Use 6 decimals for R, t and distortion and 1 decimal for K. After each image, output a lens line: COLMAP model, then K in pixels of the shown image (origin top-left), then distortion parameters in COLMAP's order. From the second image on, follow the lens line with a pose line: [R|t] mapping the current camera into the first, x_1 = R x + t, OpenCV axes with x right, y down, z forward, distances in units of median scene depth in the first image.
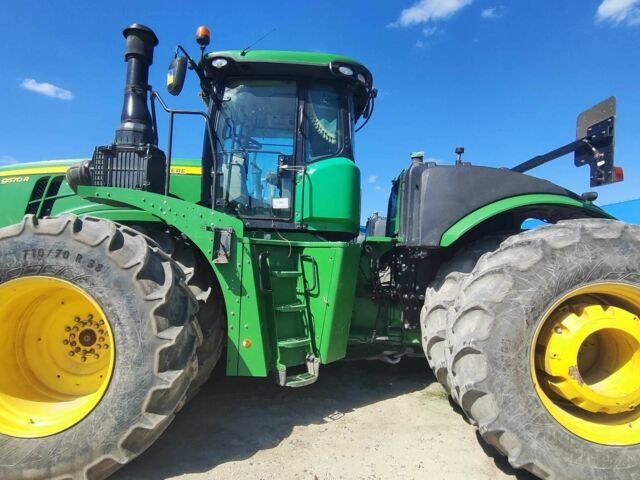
lens RADIAL K [[380.7, 0, 315.8], [0, 380.7, 240.3], [0, 0, 1]] dist [0.001337, 0.002413]
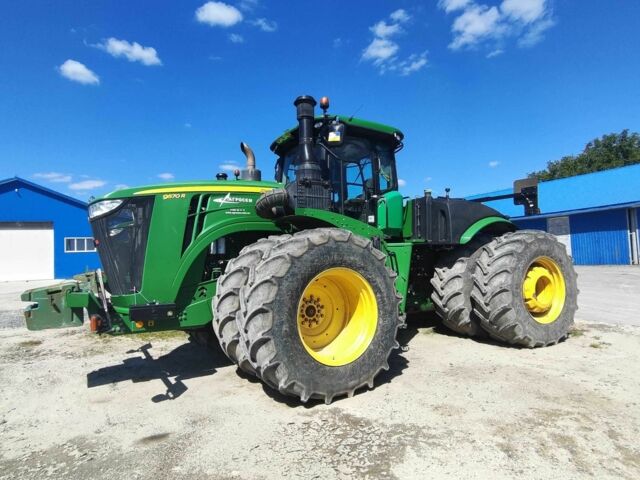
lens RADIAL K [[380.7, 0, 315.8], [0, 380.7, 240.3], [0, 0, 1]] dist [0.001337, 0.002413]
pose [[0.868272, -0.019318, 0.495713, -1.313220], [0.021486, 0.999768, 0.001327, -0.021166], [-0.495623, 0.009498, 0.868486, -0.296677]]
